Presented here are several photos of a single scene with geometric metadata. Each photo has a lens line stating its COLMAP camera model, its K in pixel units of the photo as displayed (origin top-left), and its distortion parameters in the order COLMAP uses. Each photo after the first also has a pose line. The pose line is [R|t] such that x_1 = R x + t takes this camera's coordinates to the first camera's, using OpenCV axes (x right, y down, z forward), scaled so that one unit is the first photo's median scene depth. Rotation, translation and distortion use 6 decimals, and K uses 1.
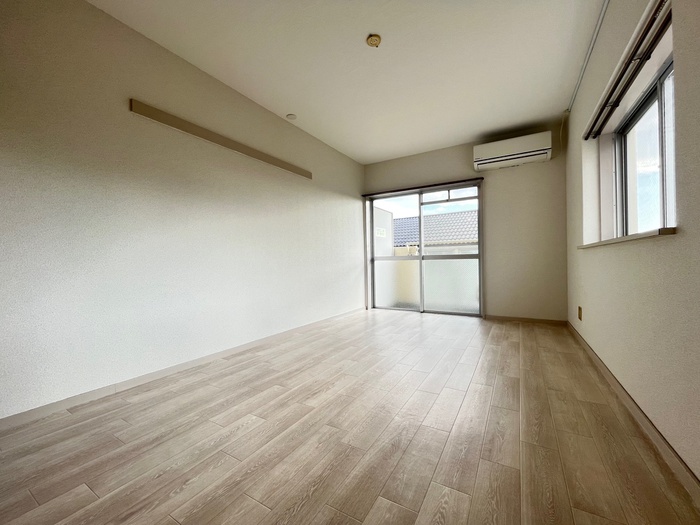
lens RADIAL K [[283.8, 0, 350.0], [0, 283.8, 262.5], [0, 0, 1]] dist [-0.002396, -0.000268]
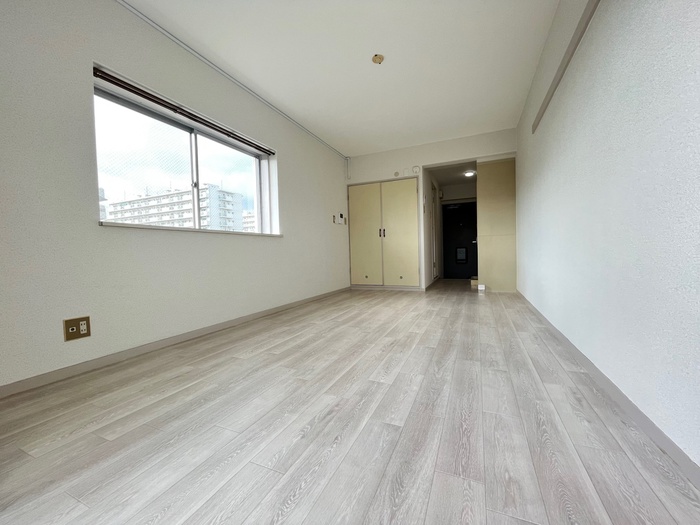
lens RADIAL K [[283.8, 0, 350.0], [0, 283.8, 262.5], [0, 0, 1]] dist [-0.002396, -0.000268]
pose [[-0.992127, 0.047680, -0.115808, -0.125247], [0.044121, 0.998478, 0.033105, 0.089088], [0.117210, 0.027735, -0.992720, 1.906481]]
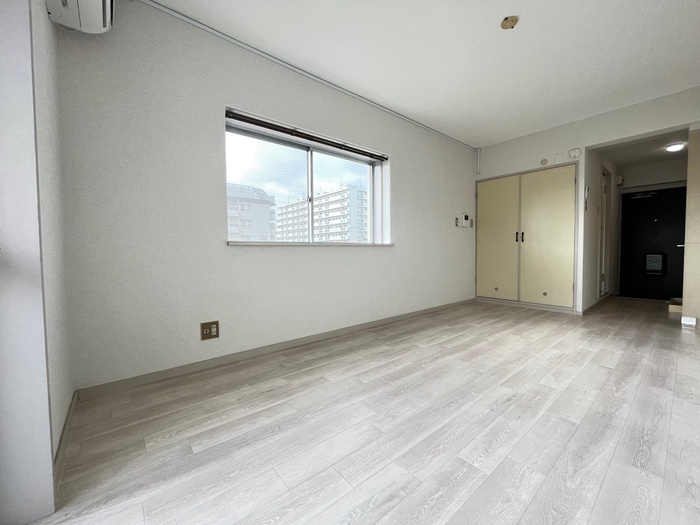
lens RADIAL K [[283.8, 0, 350.0], [0, 283.8, 262.5], [0, 0, 1]] dist [-0.002396, -0.000268]
pose [[-0.942486, 0.012459, 0.334013, -0.270873], [0.025433, 0.999081, 0.034498, -0.017357], [-0.333276, 0.041009, -0.941937, 1.733931]]
